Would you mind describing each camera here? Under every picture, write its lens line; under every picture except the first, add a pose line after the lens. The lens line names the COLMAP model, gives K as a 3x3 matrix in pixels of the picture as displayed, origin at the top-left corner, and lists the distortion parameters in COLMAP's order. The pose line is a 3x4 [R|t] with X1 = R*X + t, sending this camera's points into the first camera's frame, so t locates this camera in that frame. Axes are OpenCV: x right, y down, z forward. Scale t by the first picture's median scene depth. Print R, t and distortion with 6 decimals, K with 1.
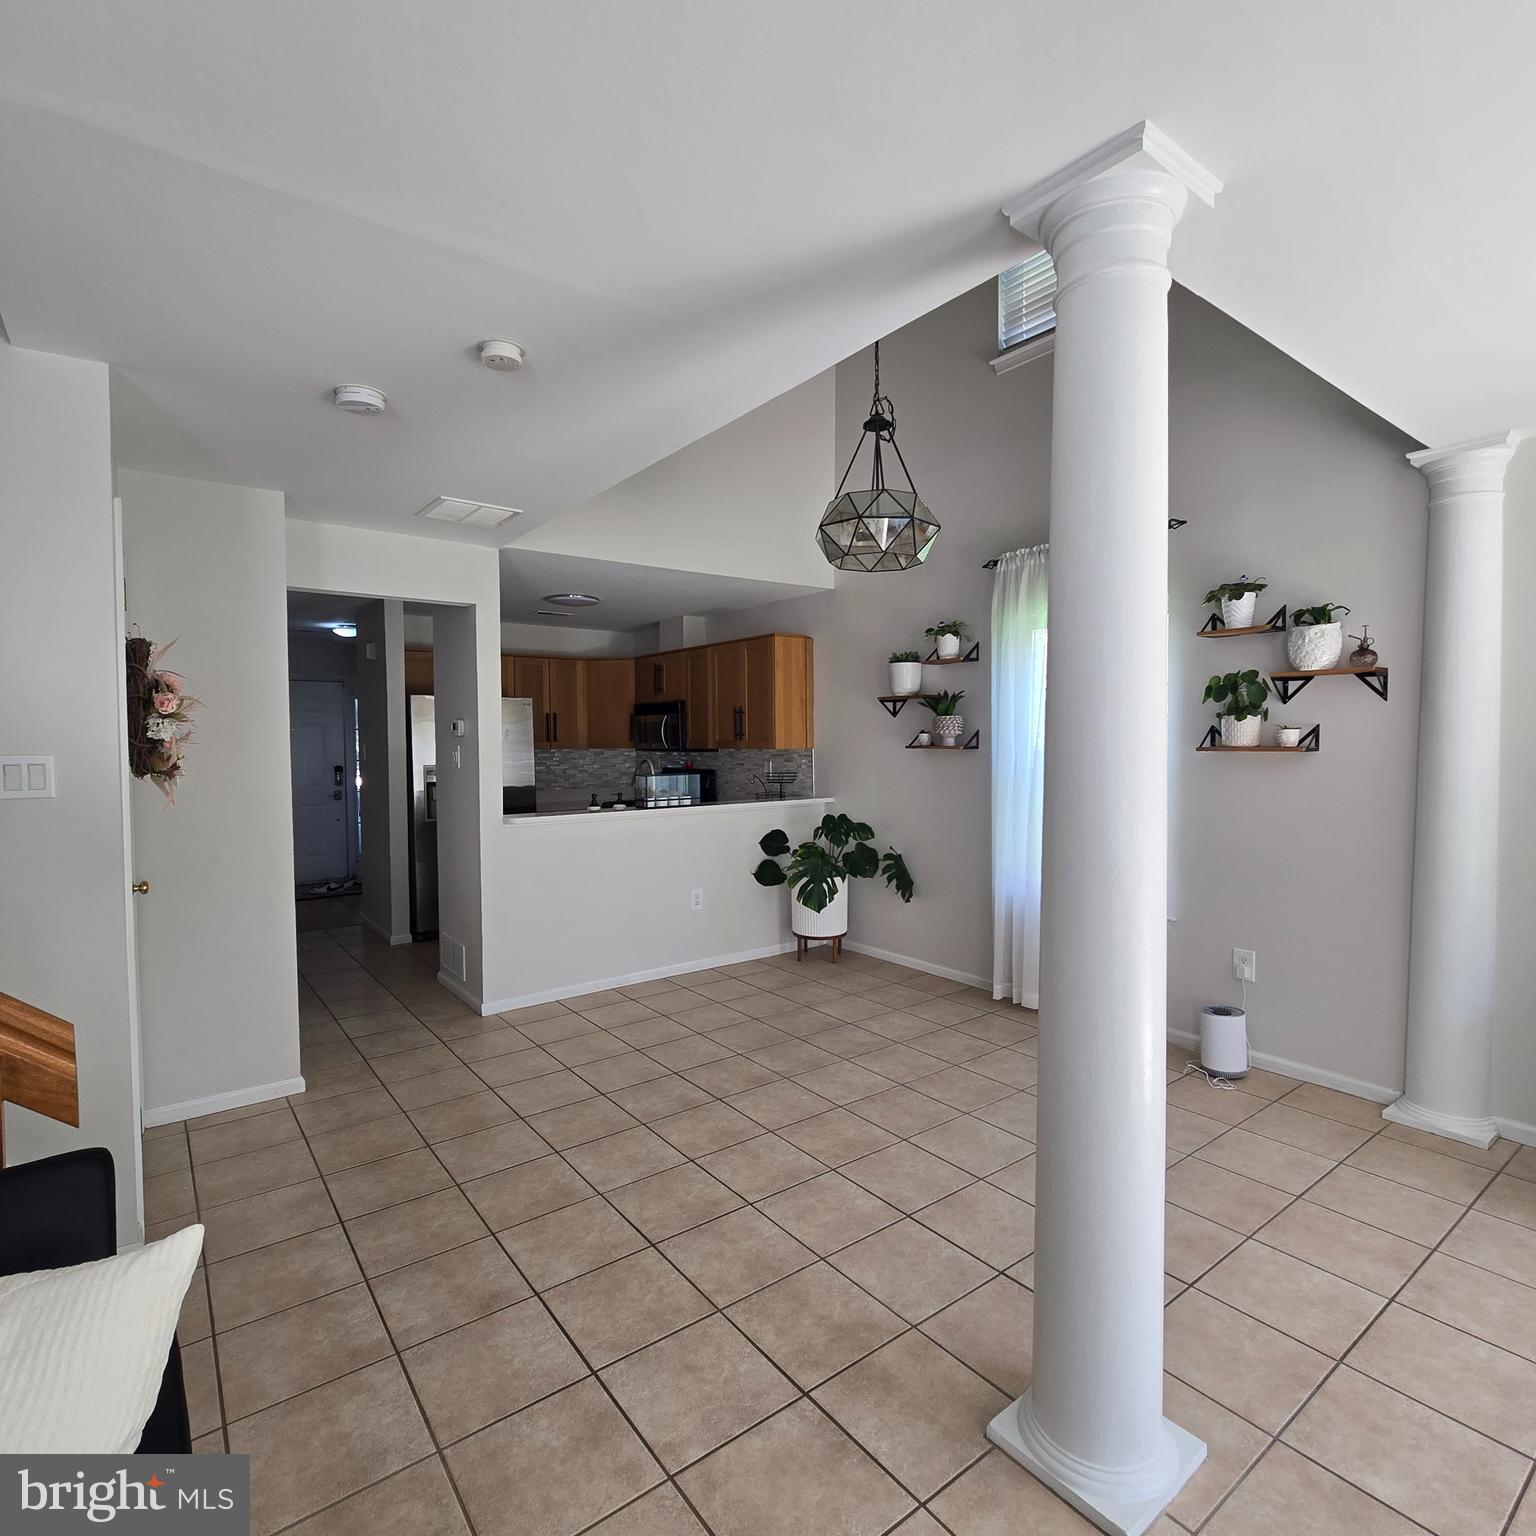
lens RADIAL K [[834.7, 0, 768.0], [0, 834.7, 768.0], [0, 0, 1]] dist [-0.006772, -0.000253]
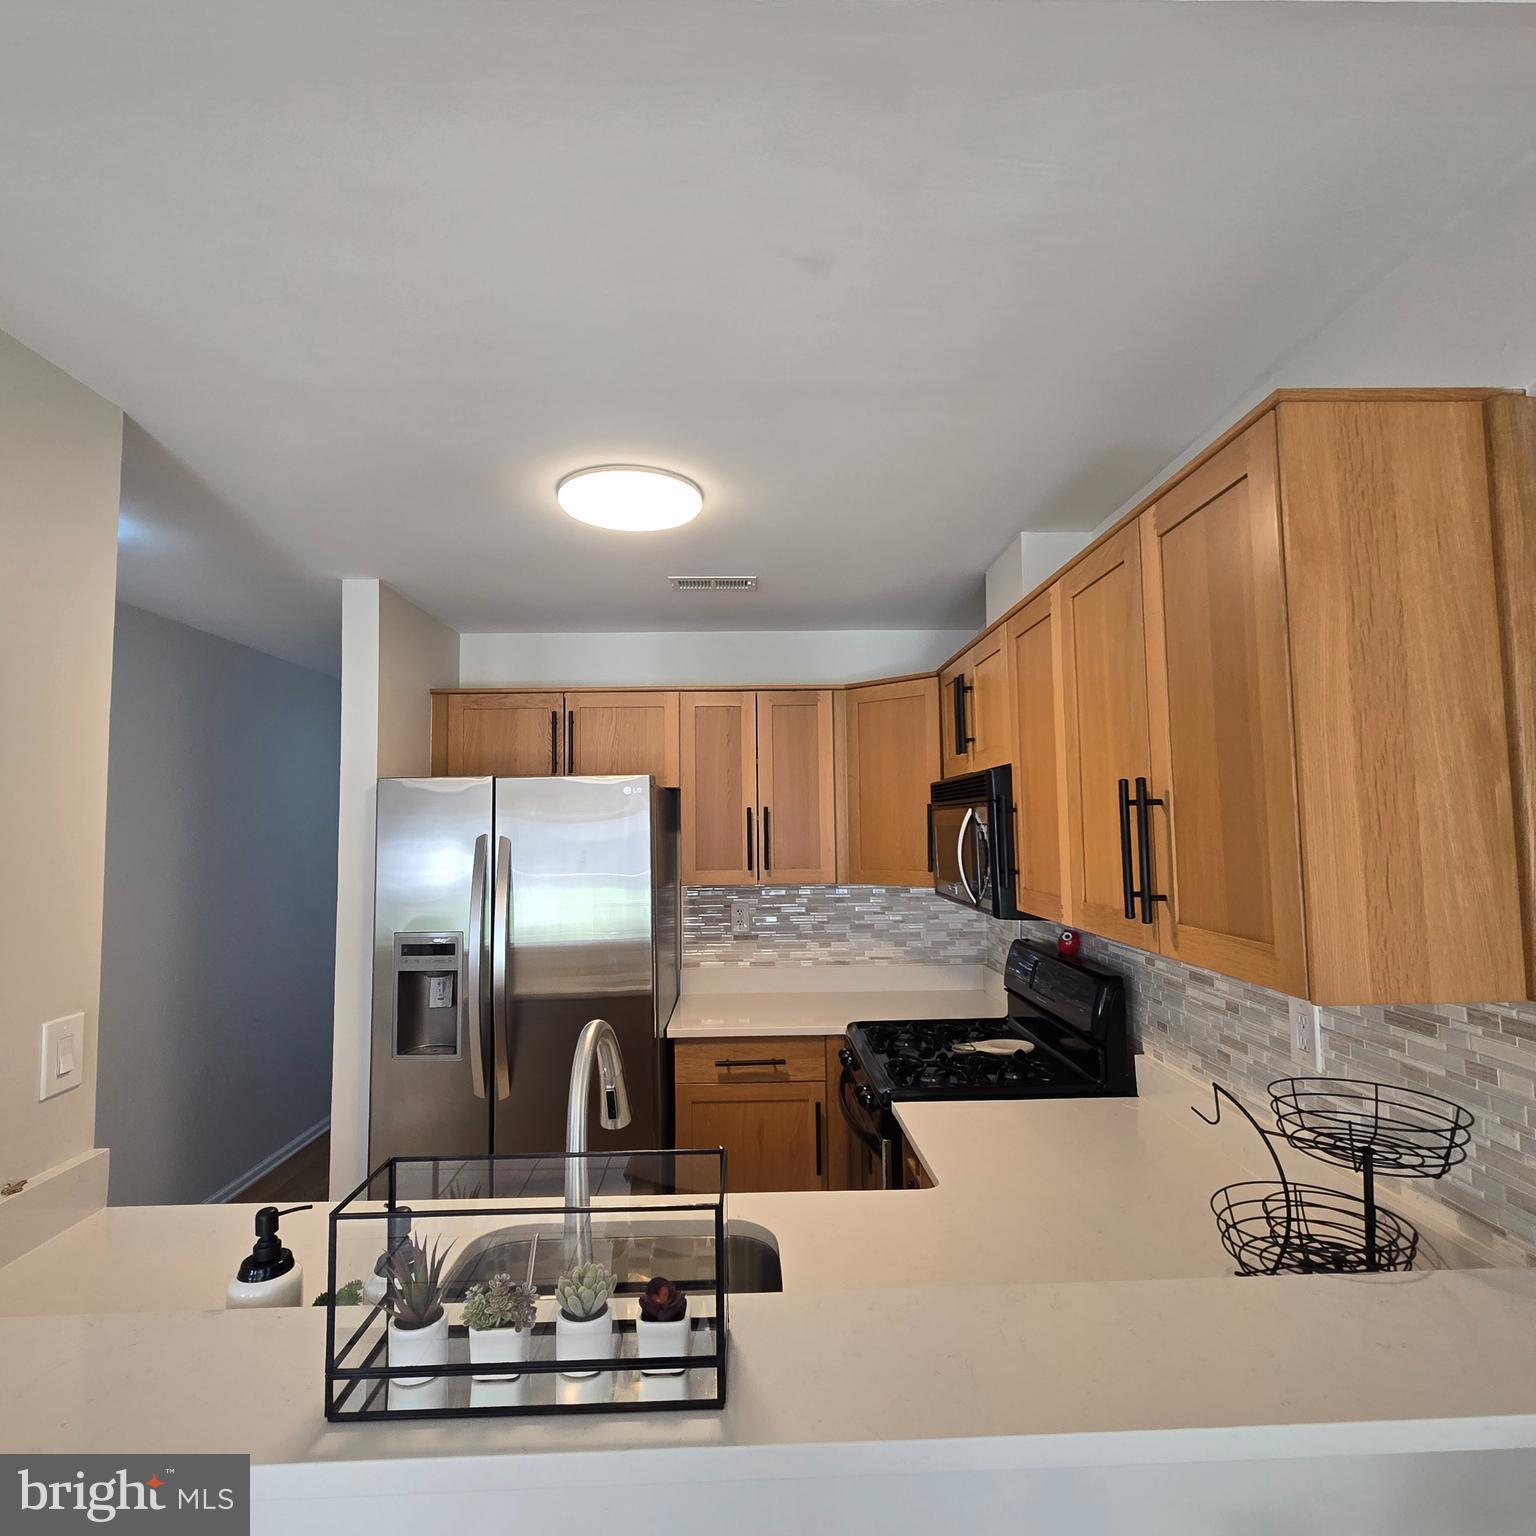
lens RADIAL K [[841.4, 0, 768.0], [0, 841.4, 768.0], [0, 0, 1]] dist [0.000750, 0.001532]
pose [[0.810536, -0.042370, -0.584154, 0.027621], [-0.014182, 0.995668, -0.091897, -0.071095], [0.585517, 0.082770, 0.806424, 0.996671]]
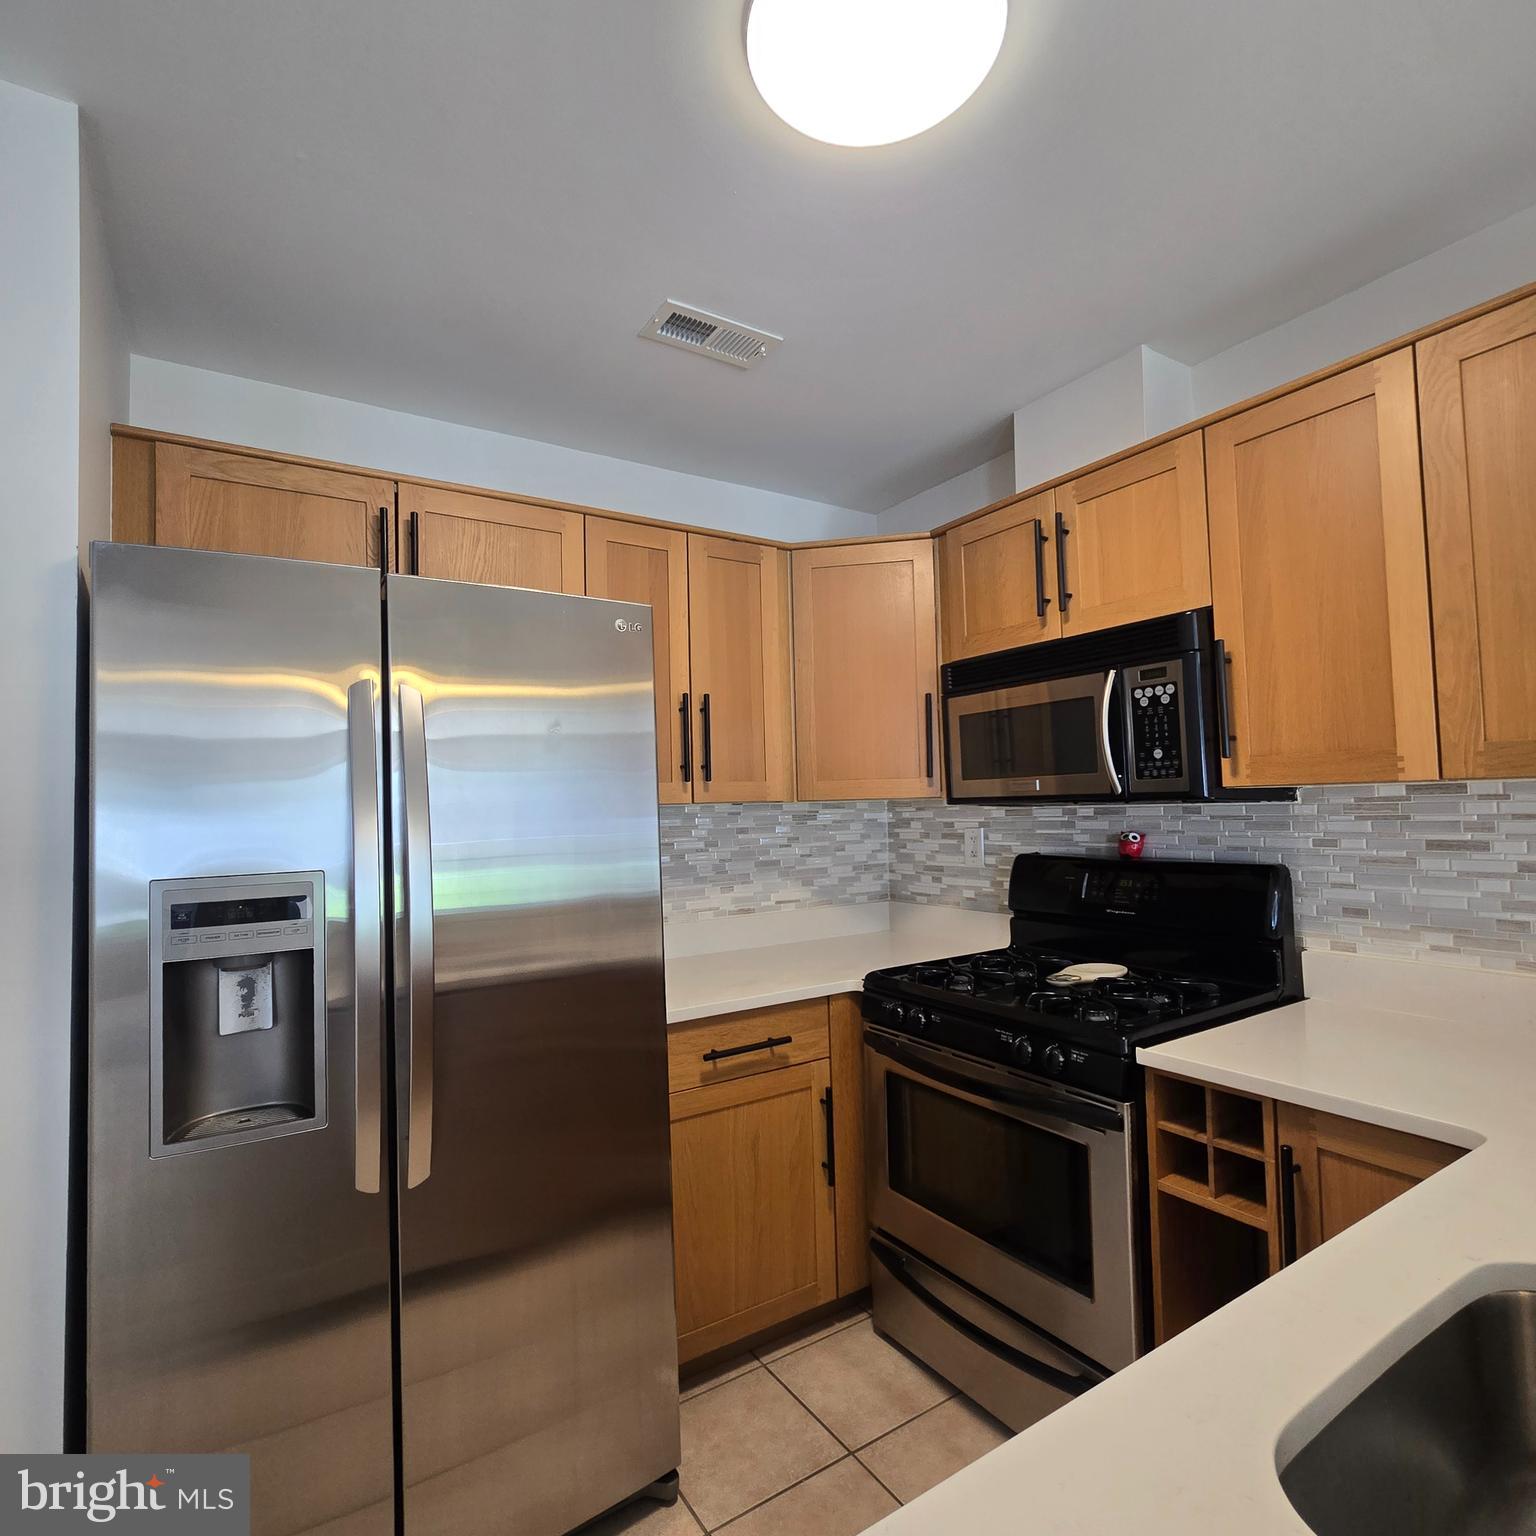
lens RADIAL K [[841.4, 0, 768.0], [0, 841.4, 768.0], [0, 0, 1]] dist [0.000750, 0.001532]
pose [[0.996636, -0.021955, -0.078957, -0.328289], [0.015682, 0.996734, -0.079217, -0.016167], [0.080439, 0.077712, 0.993726, 1.077161]]
